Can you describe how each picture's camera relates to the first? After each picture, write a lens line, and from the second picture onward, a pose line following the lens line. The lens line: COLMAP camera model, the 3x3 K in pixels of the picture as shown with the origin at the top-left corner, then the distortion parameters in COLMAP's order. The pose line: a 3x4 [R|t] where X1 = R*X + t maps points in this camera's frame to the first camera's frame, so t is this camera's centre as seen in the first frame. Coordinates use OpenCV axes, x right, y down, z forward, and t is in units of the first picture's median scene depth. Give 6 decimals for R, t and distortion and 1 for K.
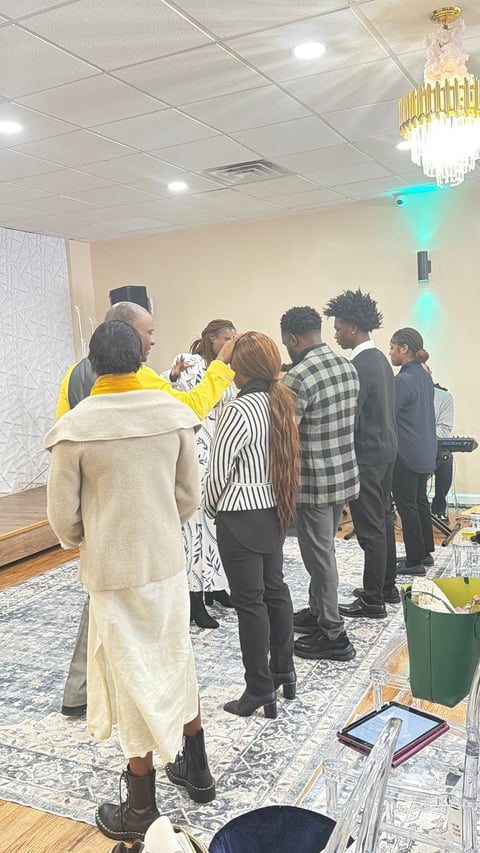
lens RADIAL K [[738.6, 0, 238.0], [0, 738.6, 420.8], [0, 0, 1]] dist [0.049752, -0.146517]
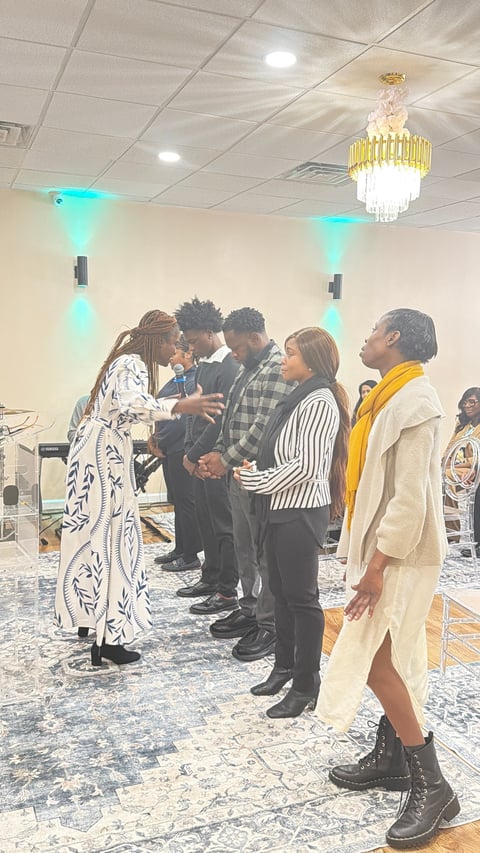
lens RADIAL K [[744.5, 0, 241.0], [0, 744.5, 429.3], [0, 0, 1]] dist [0.006648, -0.006569]
pose [[0.660665, -0.006010, 0.750657, -0.759061], [0.010809, 0.999940, -0.001507, 0.015419], [-0.750603, 0.009109, 0.660691, 0.381509]]
